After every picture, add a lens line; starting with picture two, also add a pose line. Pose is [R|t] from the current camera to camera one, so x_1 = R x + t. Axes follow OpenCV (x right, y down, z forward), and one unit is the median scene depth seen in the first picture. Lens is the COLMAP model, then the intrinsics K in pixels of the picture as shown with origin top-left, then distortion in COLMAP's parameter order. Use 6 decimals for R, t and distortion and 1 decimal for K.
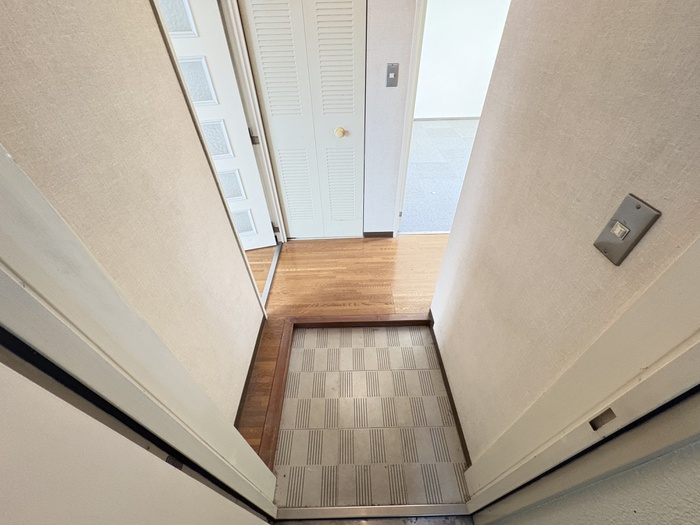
lens RADIAL K [[278.8, 0, 349.1], [0, 278.8, 261.8], [0, 0, 1]] dist [-0.000536, -0.000155]
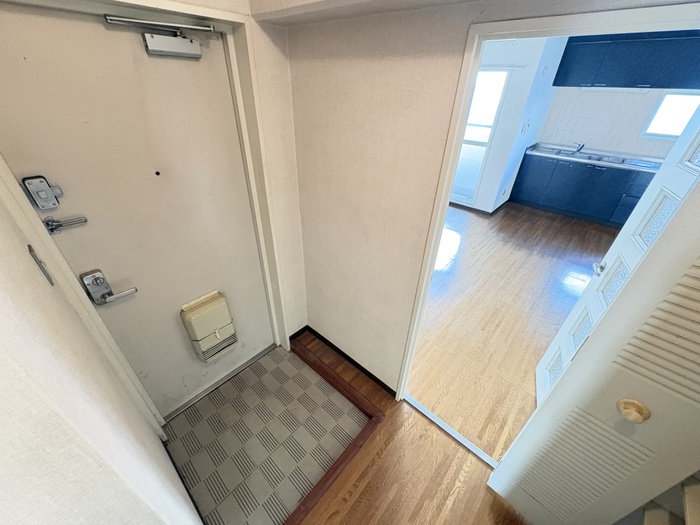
lens RADIAL K [[278.8, 0, 349.1], [0, 278.8, 261.8], [0, 0, 1]] dist [-0.000536, -0.000155]
pose [[-0.680330, 0.397589, -0.615690, 0.212337], [-0.495156, 0.370005, 0.786077, -0.636658], [0.540344, 0.839654, -0.054857, 0.570271]]
